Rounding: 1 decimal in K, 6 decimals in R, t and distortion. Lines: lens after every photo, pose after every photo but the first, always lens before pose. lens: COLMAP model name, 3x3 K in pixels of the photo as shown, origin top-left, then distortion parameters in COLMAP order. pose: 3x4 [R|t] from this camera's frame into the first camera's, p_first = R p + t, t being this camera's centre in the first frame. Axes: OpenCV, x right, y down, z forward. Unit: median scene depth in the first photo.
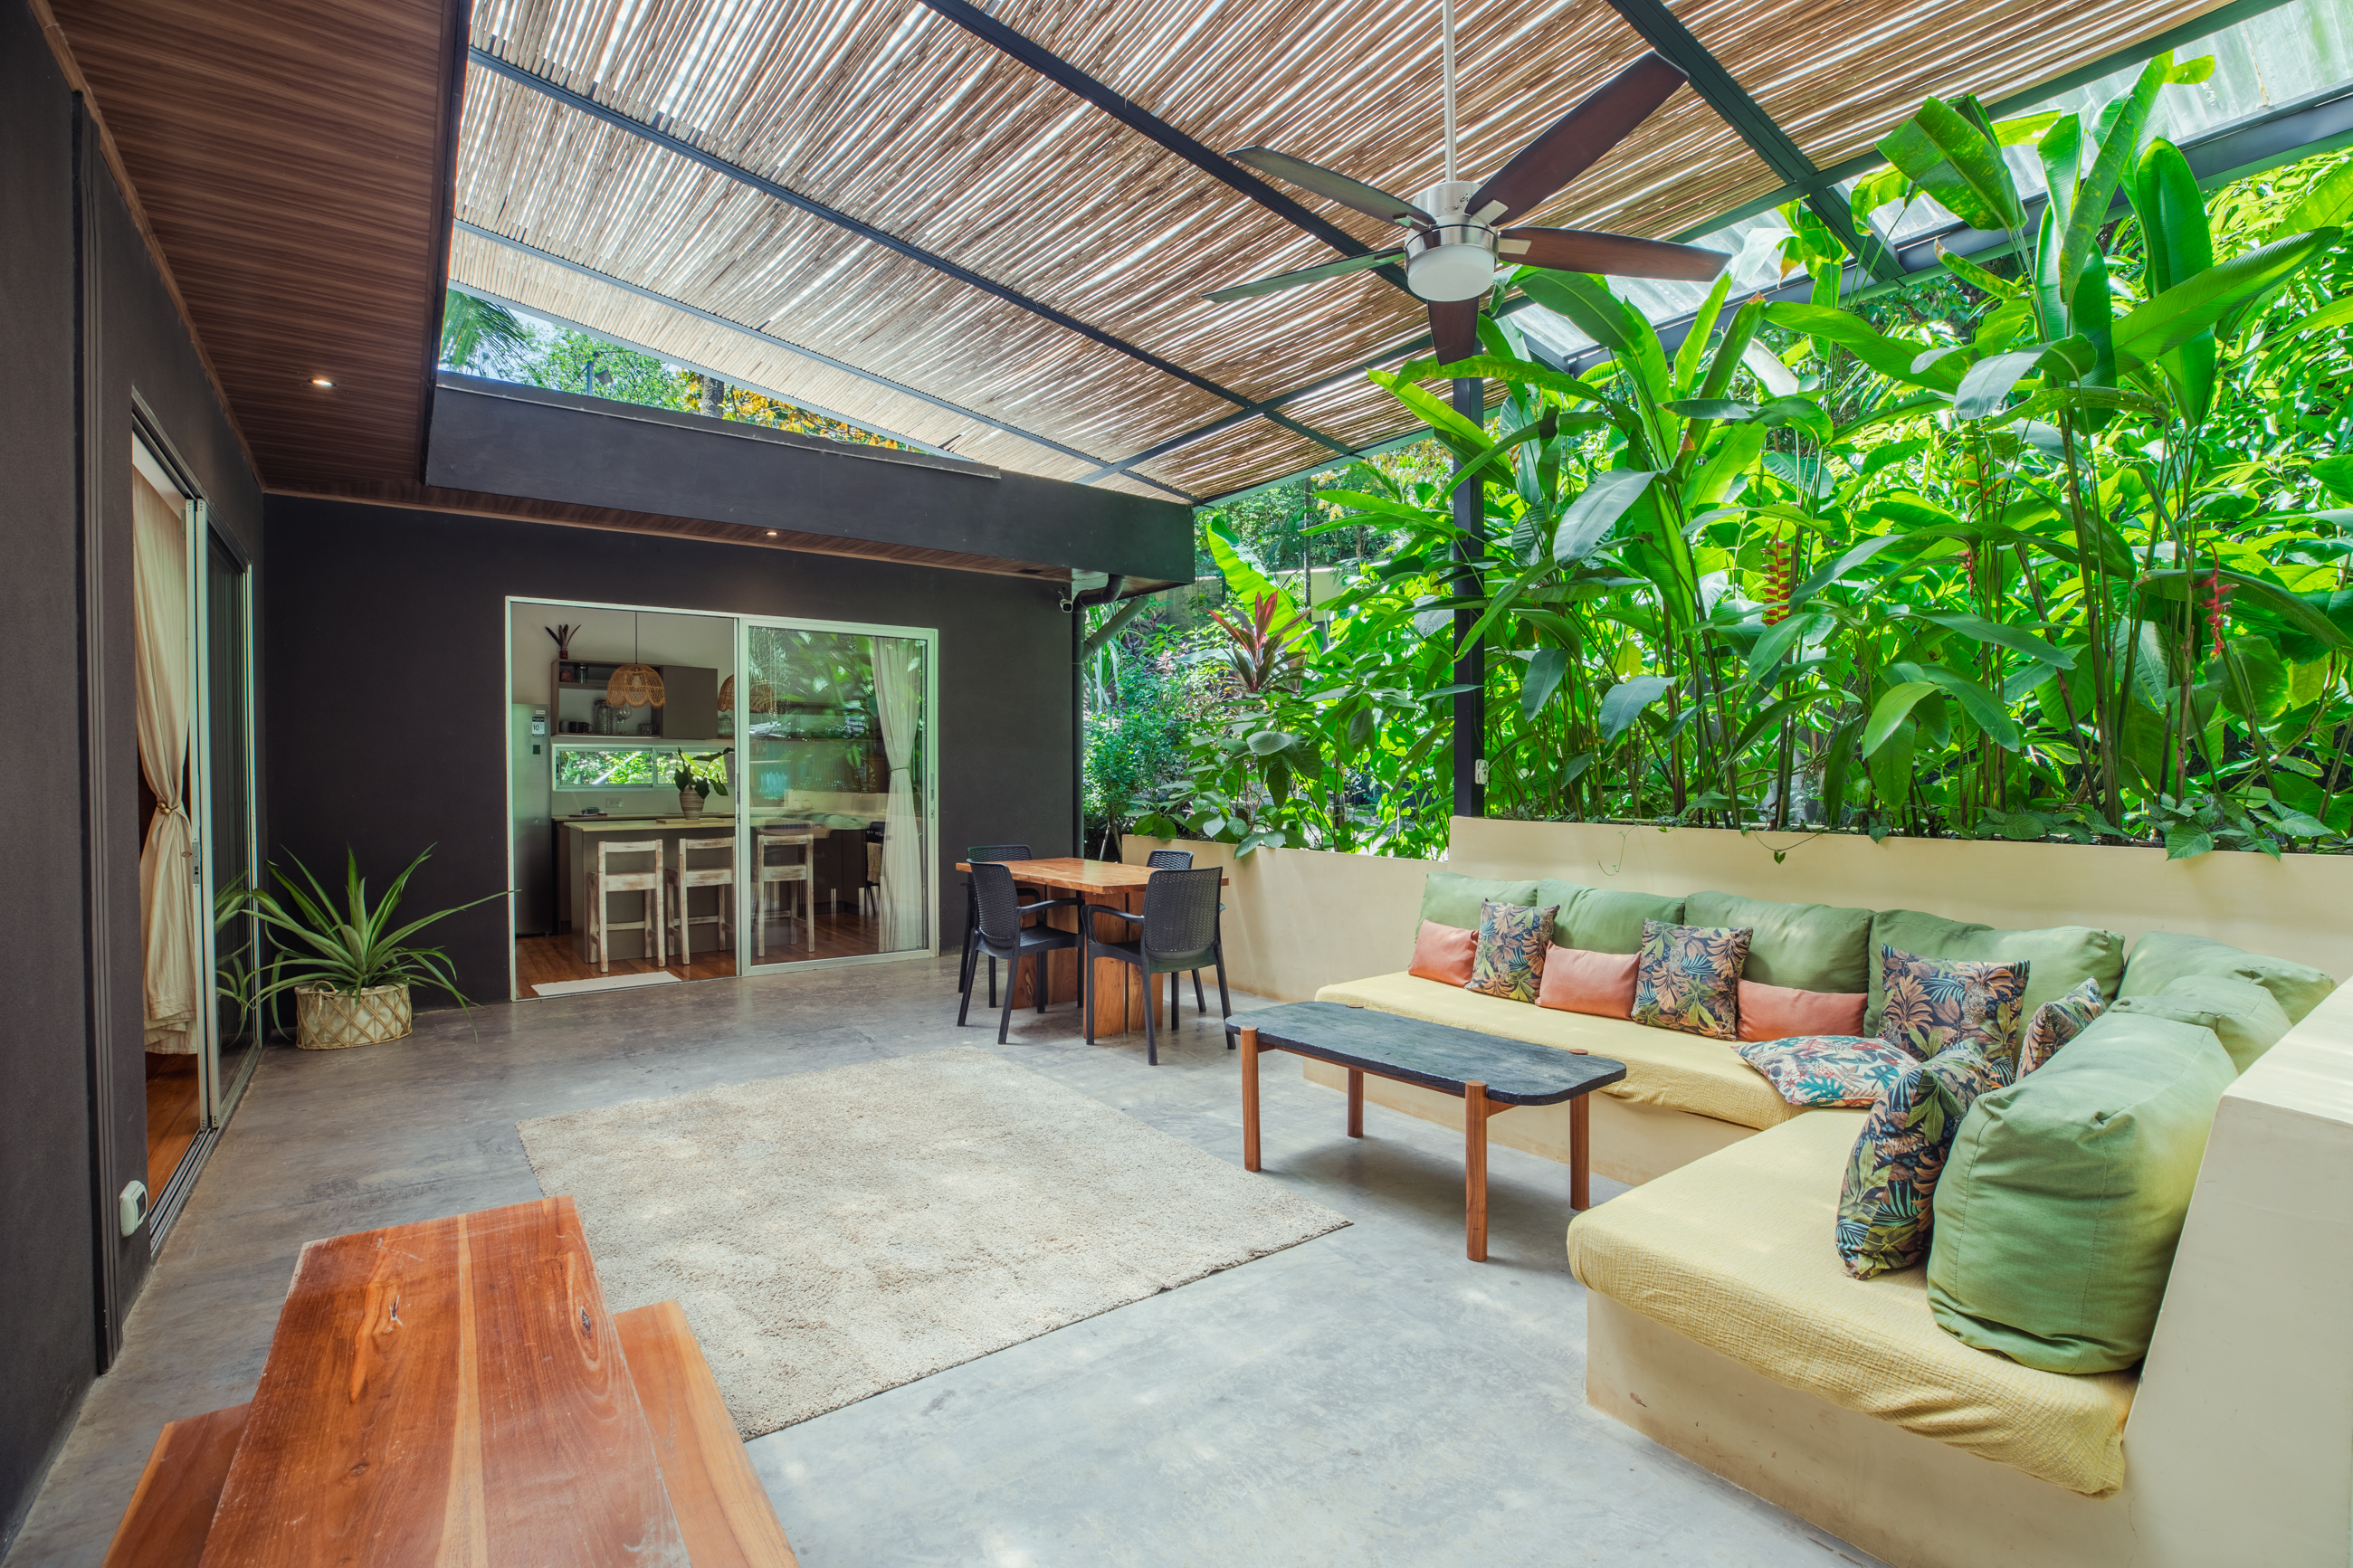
lens RADIAL K [[1091.4, 0, 1193.8], [0, 1091.4, 787.0], [0, 0, 1]] dist [-0.041623, 0.012135]
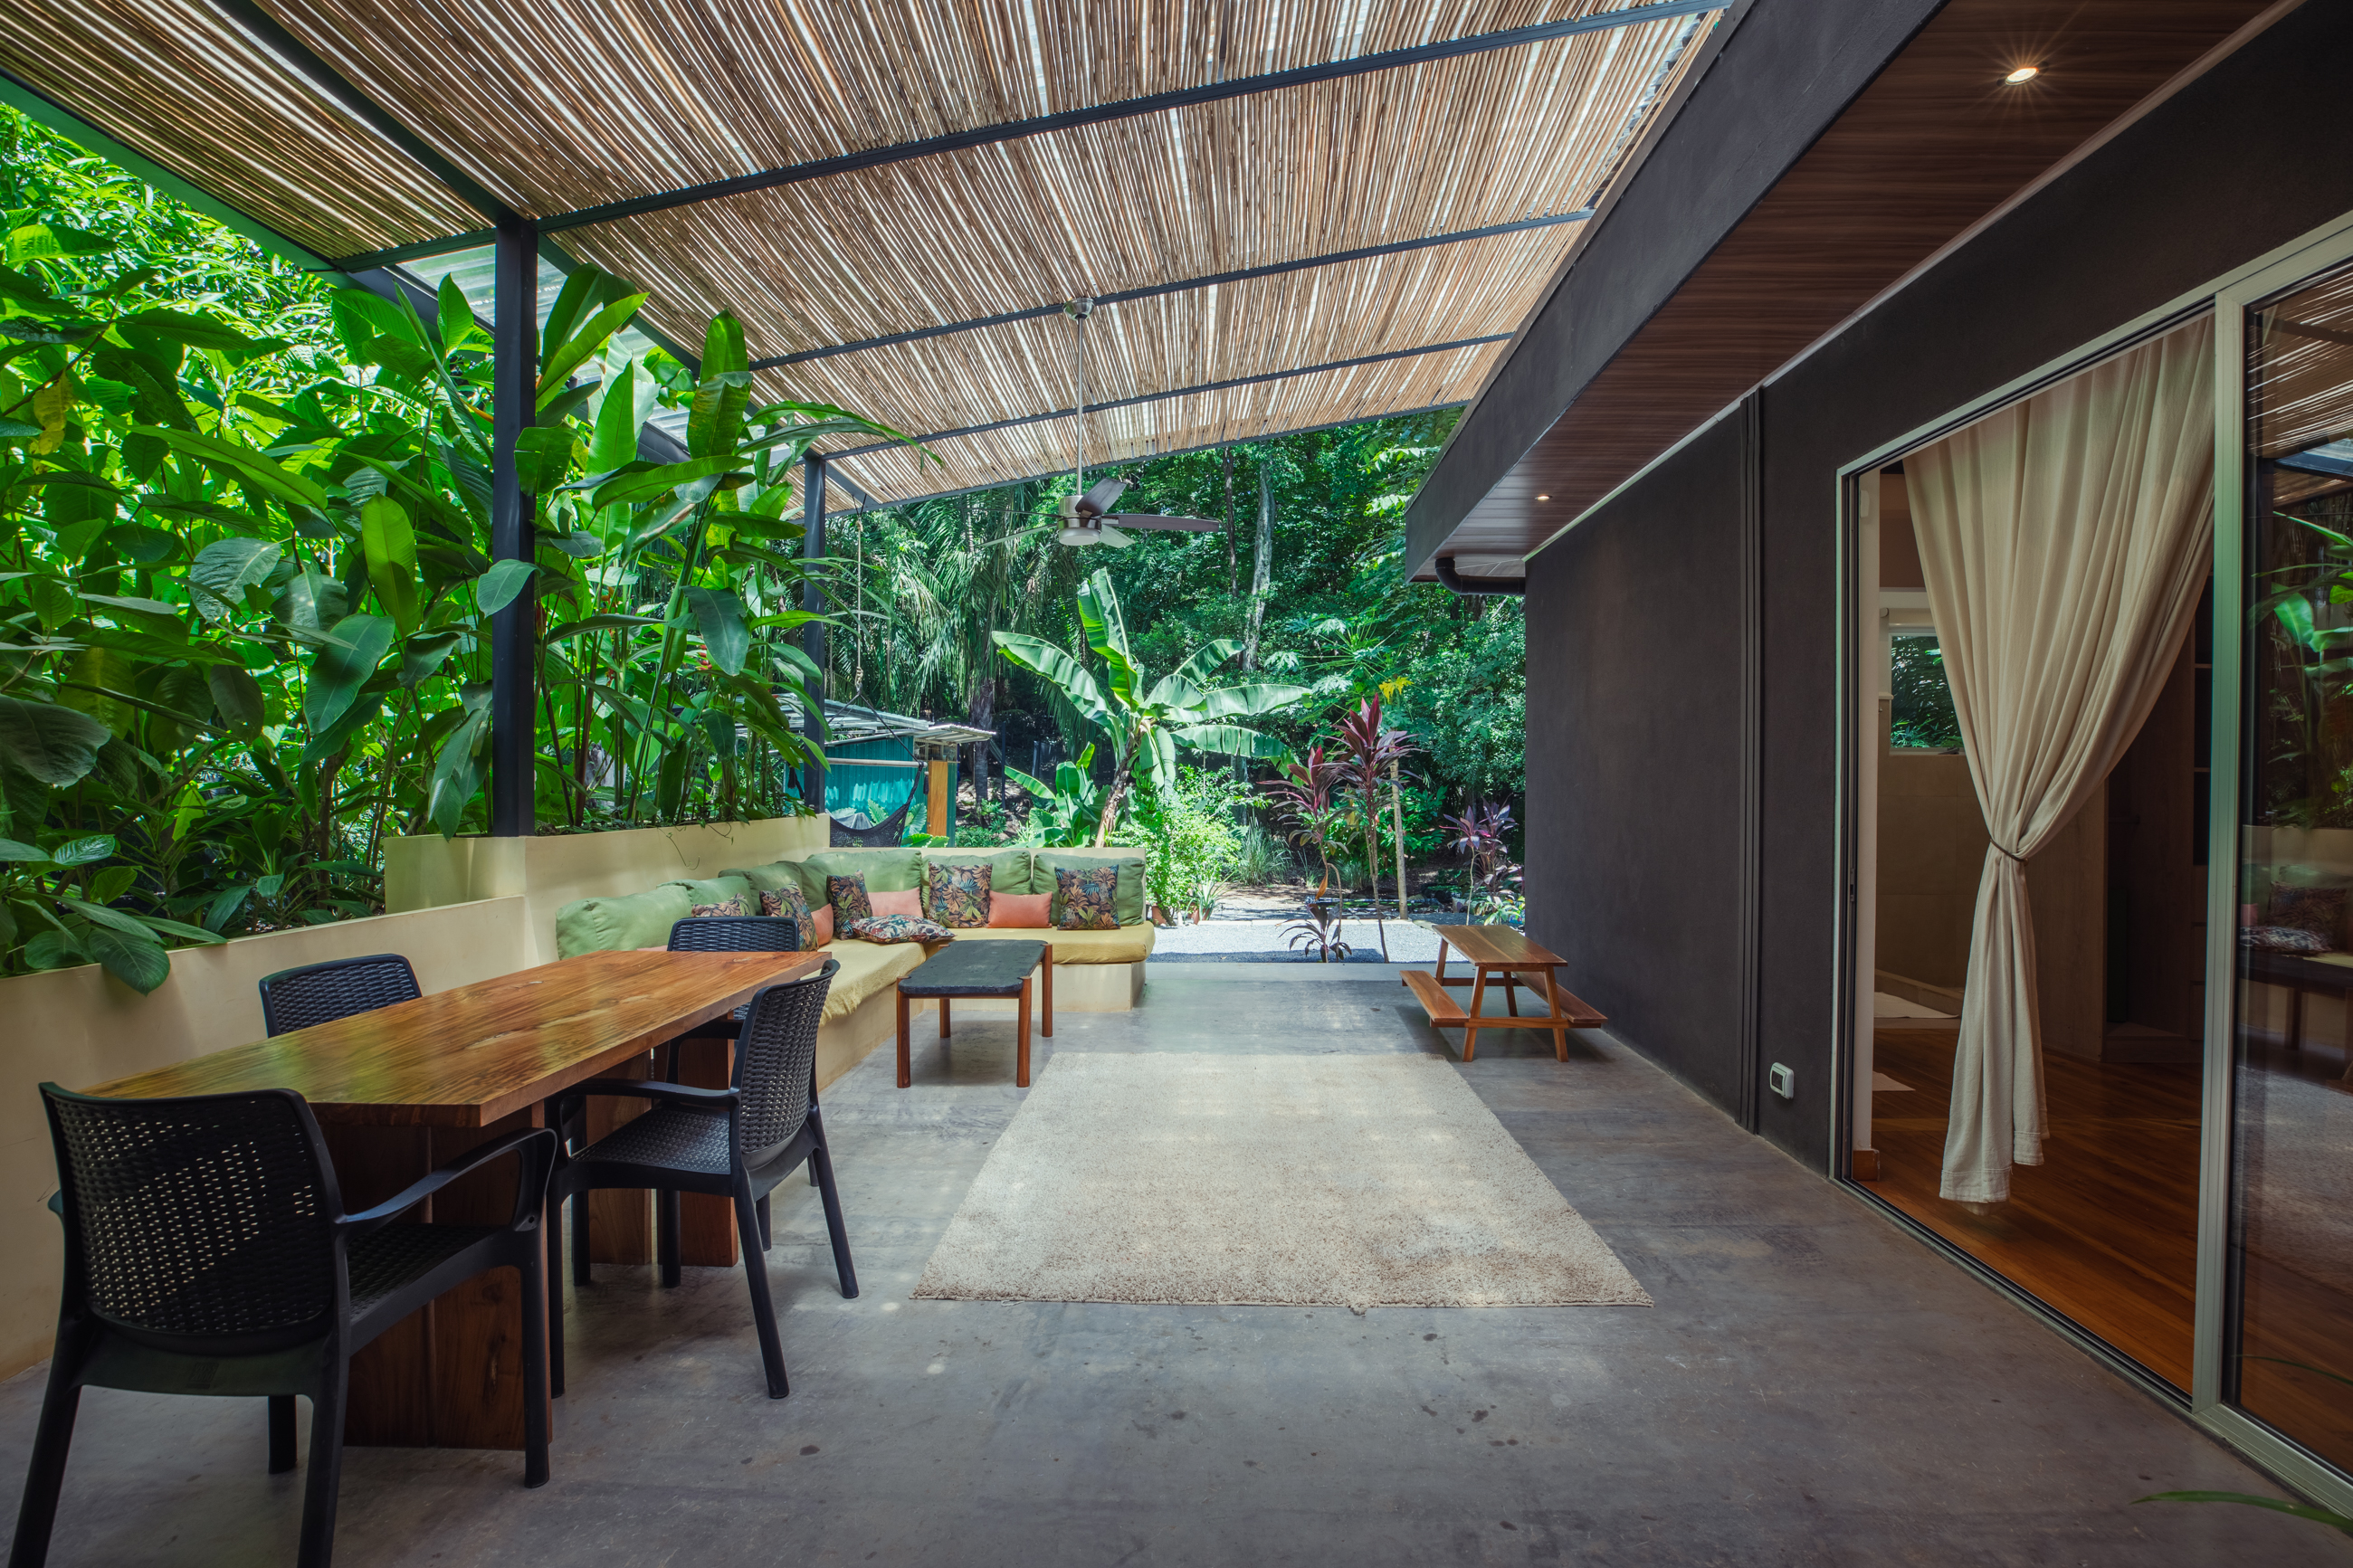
lens RADIAL K [[1091.4, 0, 1187.5], [0, 1091.4, 792.2], [0, 0, 1]] dist [-0.041623, 0.012135]
pose [[-0.782982, -0.006202, 0.622014, -0.727001], [0.008212, 0.999760, 0.020307, -0.020433], [-0.621990, 0.021008, -0.782743, 1.508649]]
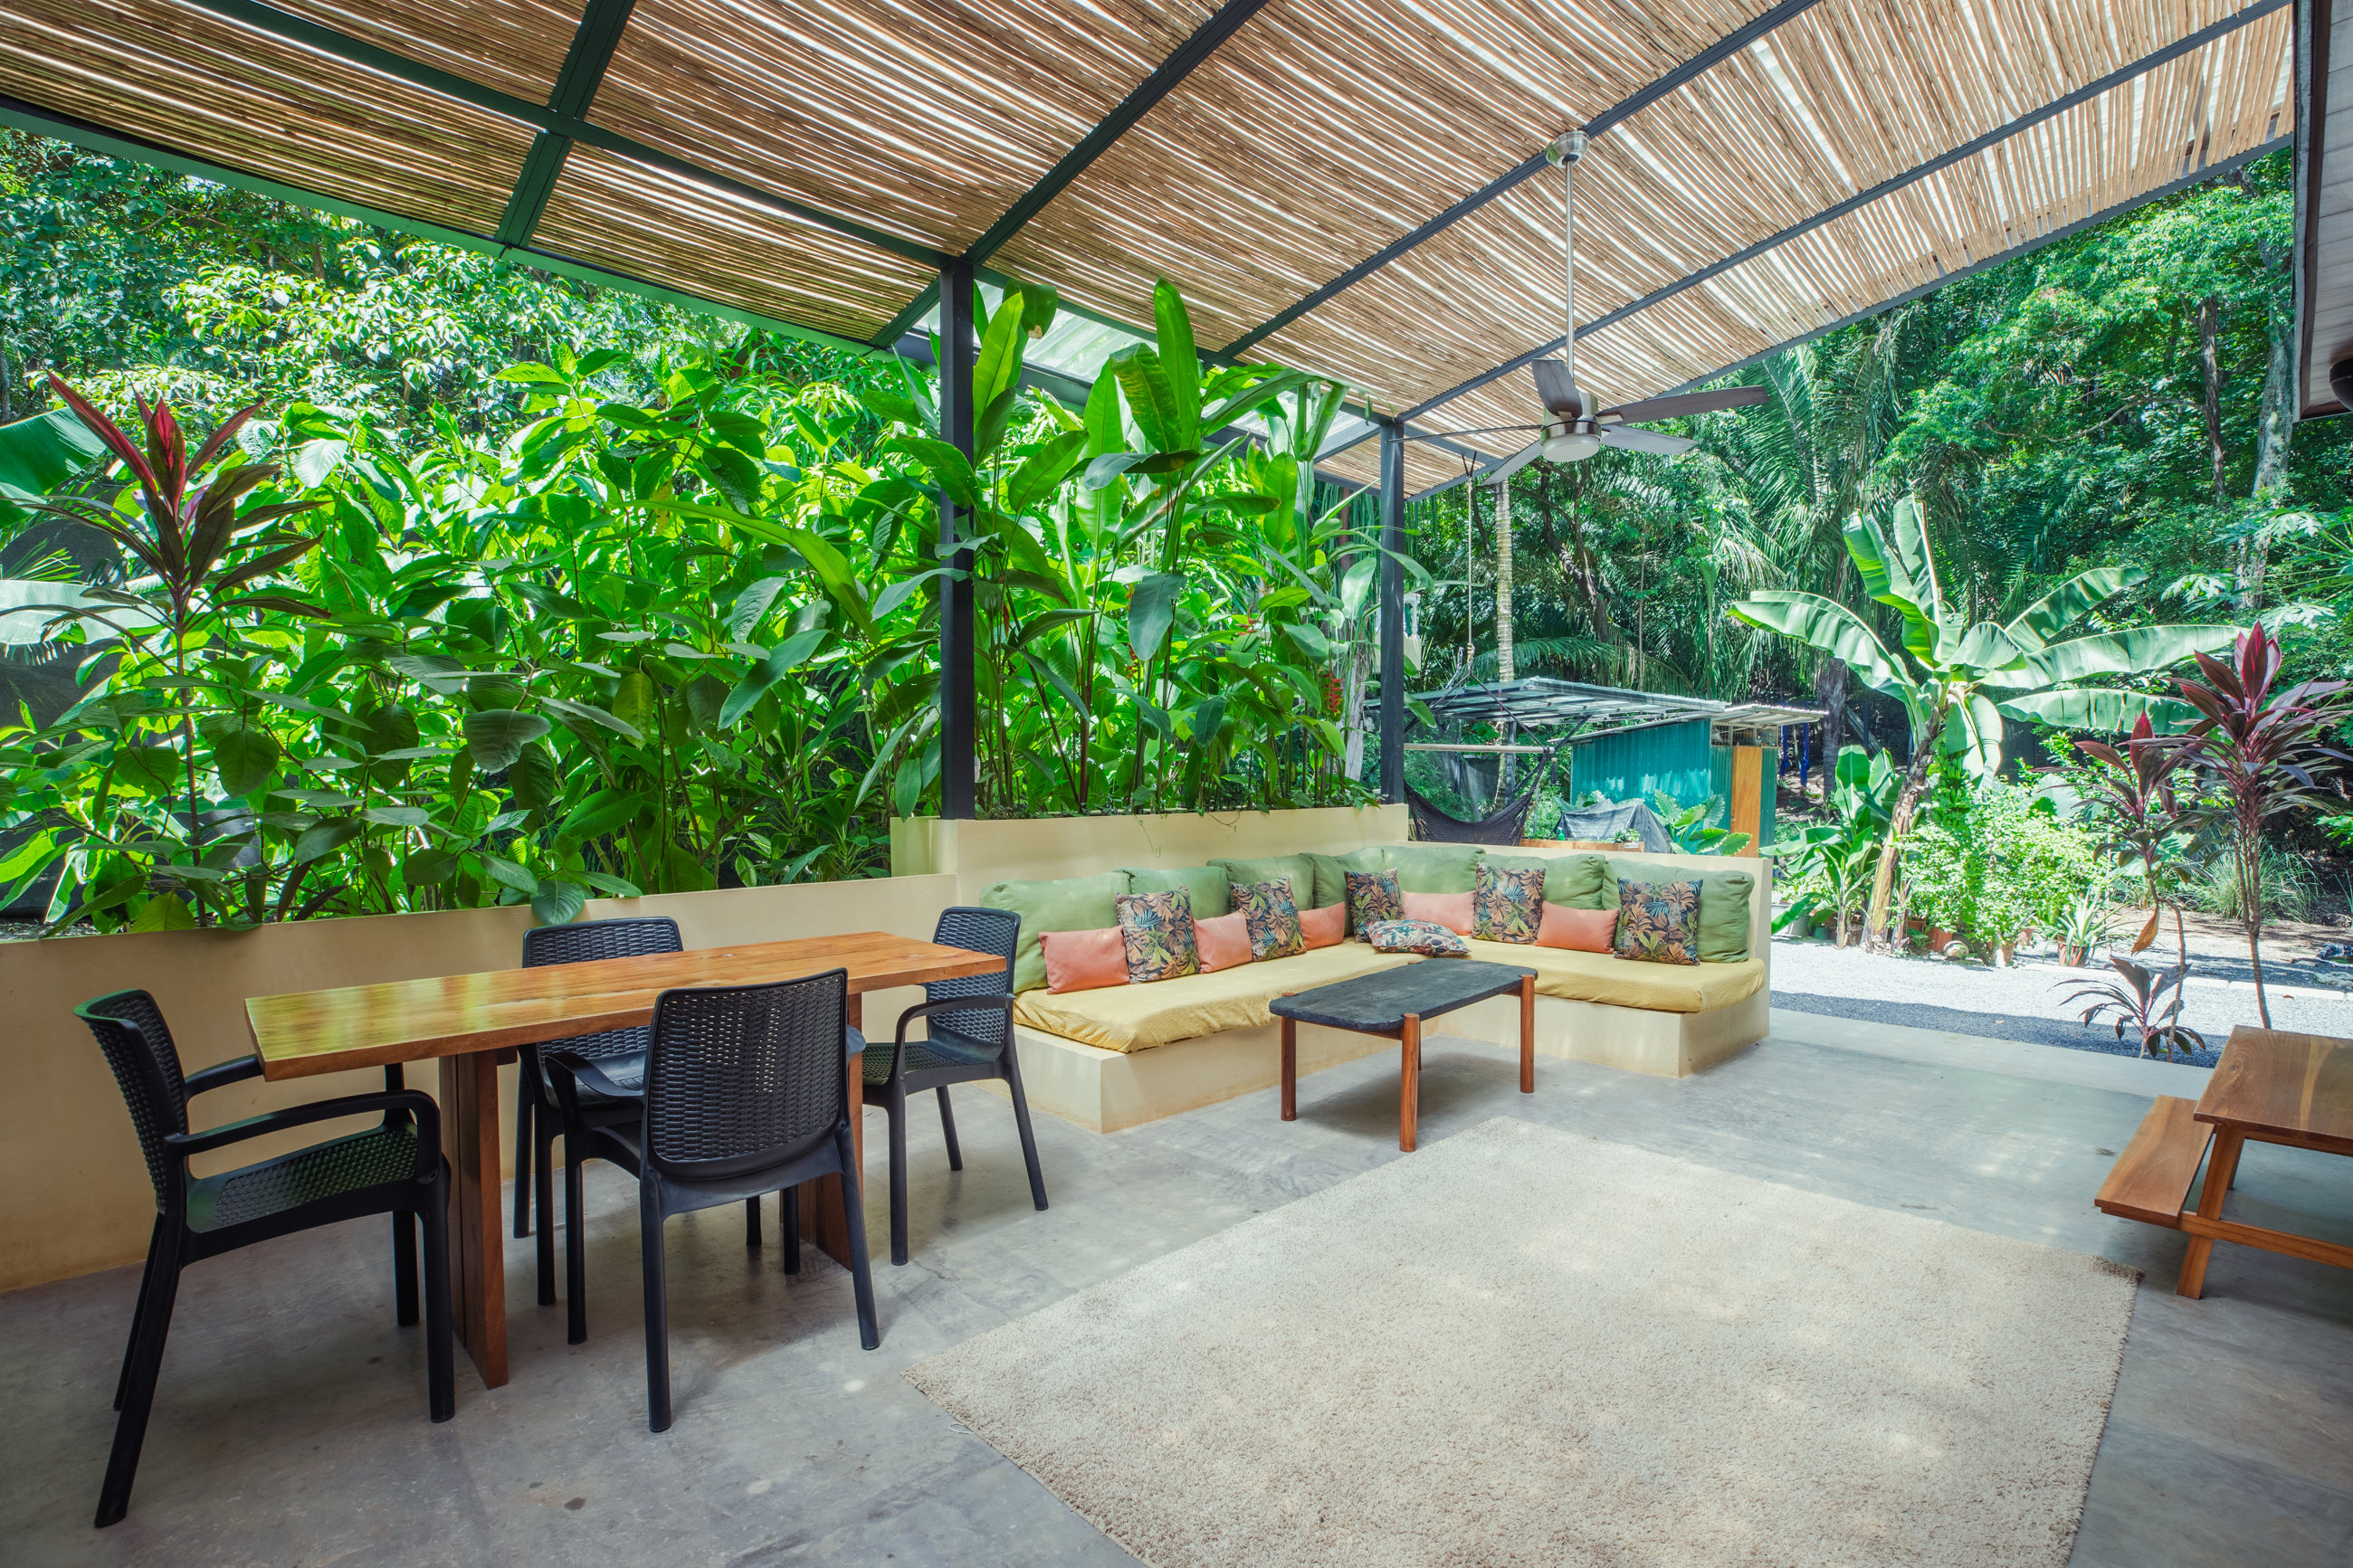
lens RADIAL K [[1091.4, 0, 1193.8], [0, 1091.4, 791.3], [0, 0, 1]] dist [-0.041623, 0.012135]
pose [[-0.128671, -0.018040, 0.991523, -0.753532], [0.015199, 0.999681, 0.020161, -0.012880], [-0.991571, 0.017664, -0.128355, 1.060663]]
